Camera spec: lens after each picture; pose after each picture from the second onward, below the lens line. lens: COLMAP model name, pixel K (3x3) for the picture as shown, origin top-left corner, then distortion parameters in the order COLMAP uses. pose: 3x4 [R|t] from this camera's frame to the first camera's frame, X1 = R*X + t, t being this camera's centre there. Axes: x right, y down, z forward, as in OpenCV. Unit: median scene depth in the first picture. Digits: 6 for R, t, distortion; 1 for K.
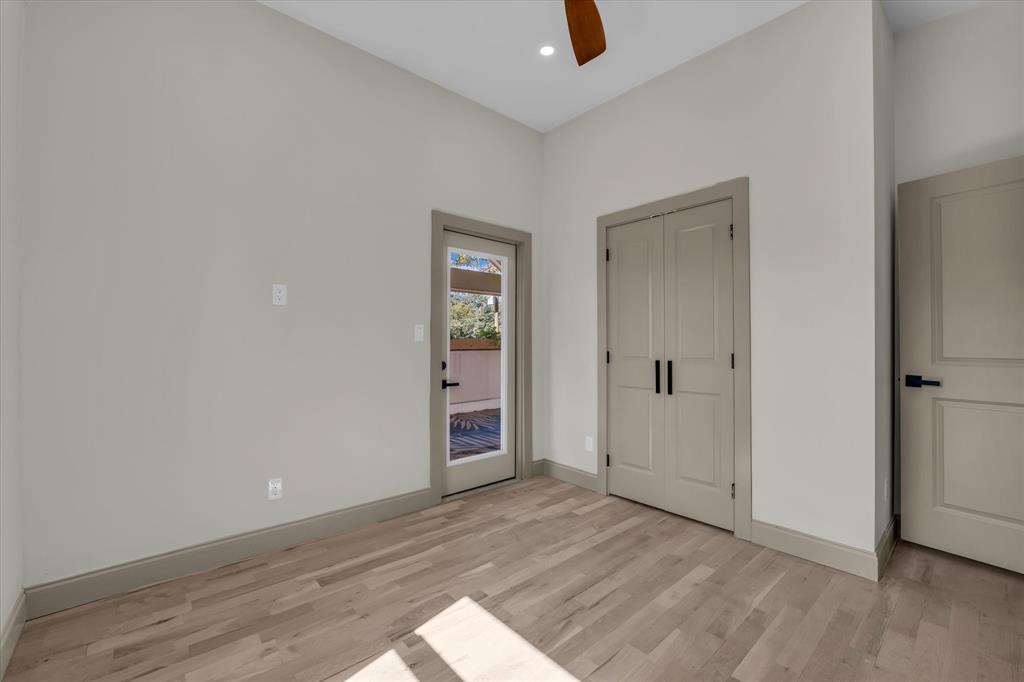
lens RADIAL K [[420.4, 0, 513.8], [0, 420.4, 336.5], [0, 0, 1]] dist [-0.013882, 0.001080]
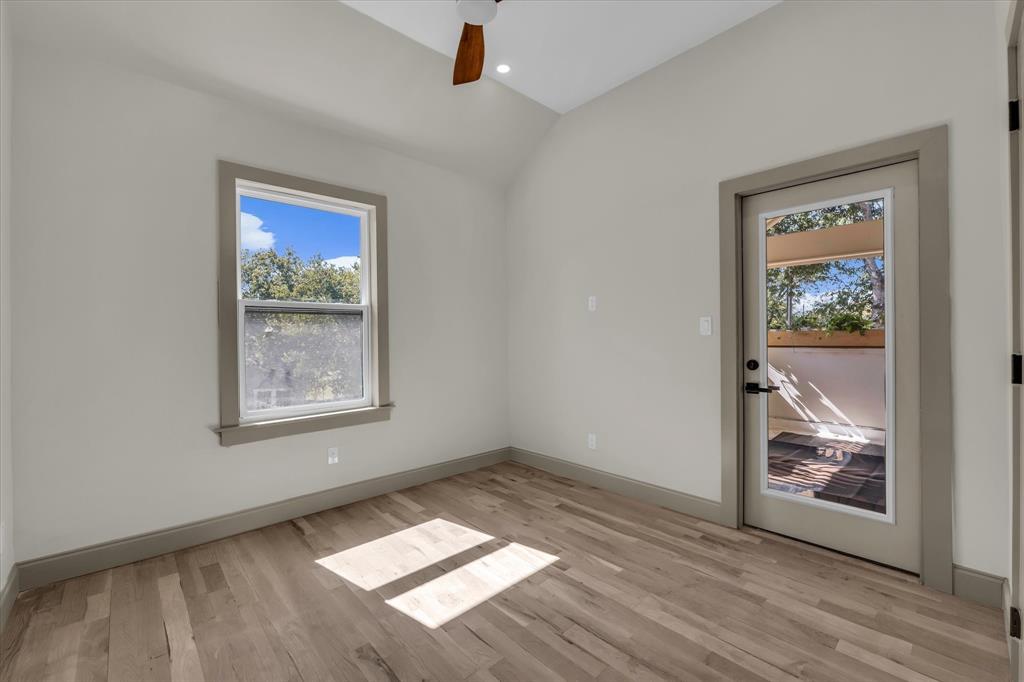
lens RADIAL K [[420.4, 0, 509.6], [0, 420.4, 339.4], [0, 0, 1]] dist [-0.013882, 0.001080]
pose [[0.022262, -0.004106, -0.999744, 0.828323], [0.019754, 0.999798, -0.003666, 0.018992], [0.999557, -0.019667, 0.022339, 0.687888]]
